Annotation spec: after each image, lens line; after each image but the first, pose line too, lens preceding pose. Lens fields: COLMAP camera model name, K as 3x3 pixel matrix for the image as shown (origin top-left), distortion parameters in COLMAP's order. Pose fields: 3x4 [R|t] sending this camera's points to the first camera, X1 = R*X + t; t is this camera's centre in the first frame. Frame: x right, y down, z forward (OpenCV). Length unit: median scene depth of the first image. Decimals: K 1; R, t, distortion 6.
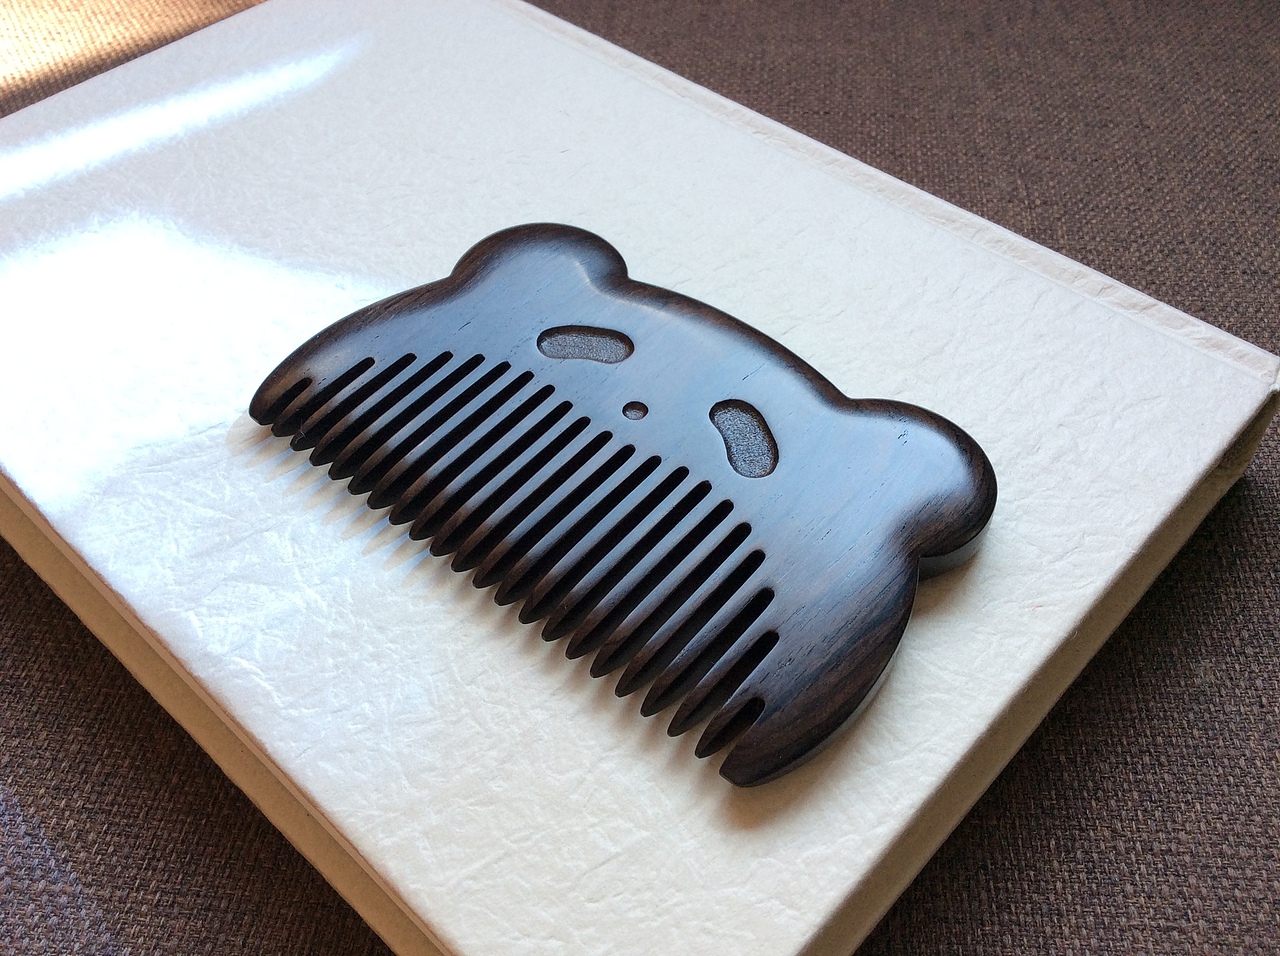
lens RADIAL K [[1126.9, 0, 640.0], [0, 1126.9, 478.0], [0, 0, 1]] dist [0.076985, -0.190418]
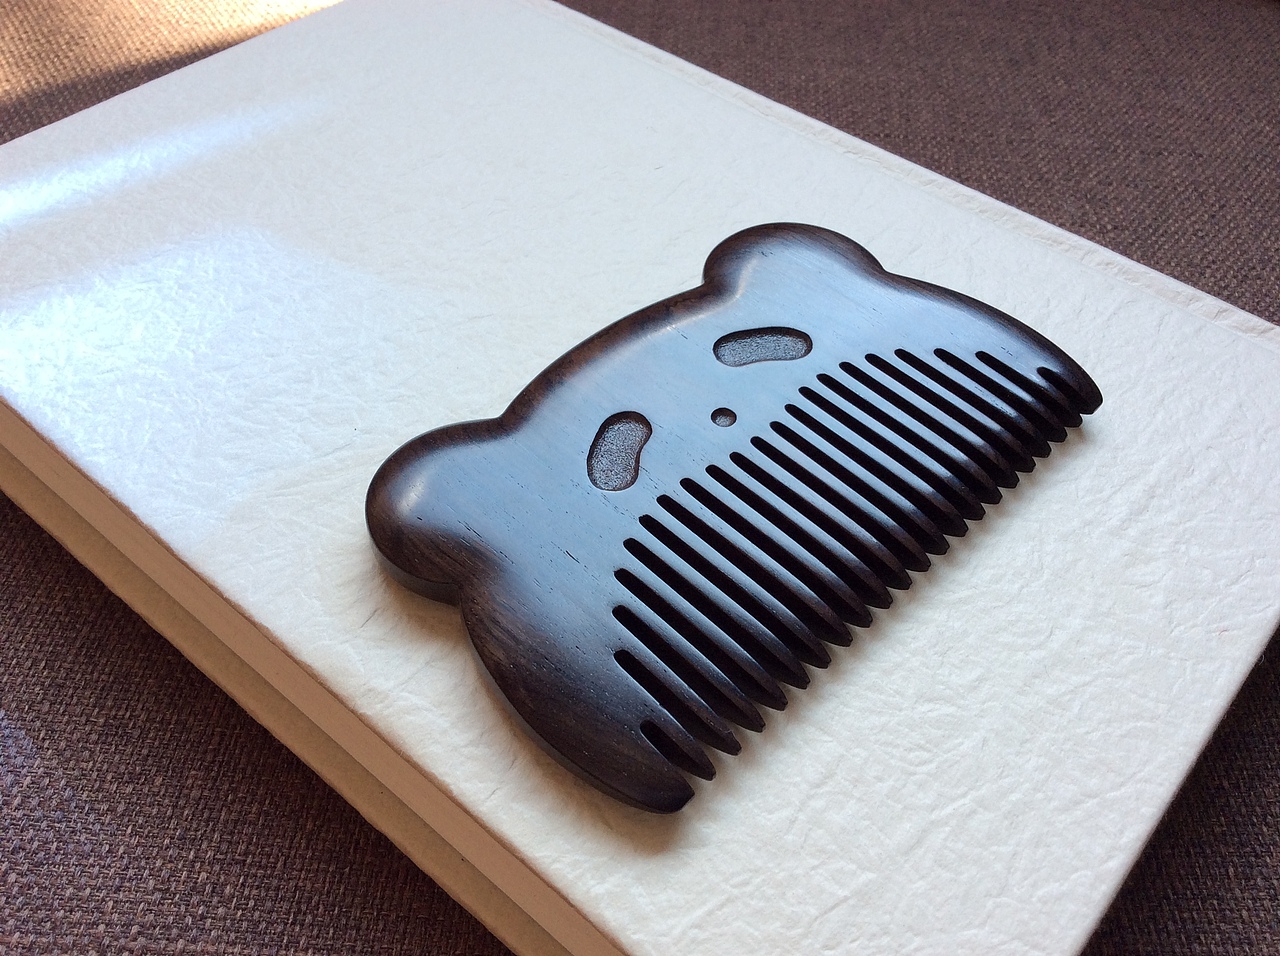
lens RADIAL K [[1126.9, 0, 640.0], [0, 1126.9, 478.0], [0, 0, 1]] dist [0.076985, -0.190418]
pose [[0.997968, -0.000534, 0.063722, -0.186571], [0.001965, 0.999748, -0.022384, 0.001426], [-0.063694, 0.022463, 0.997717, 0.041242]]
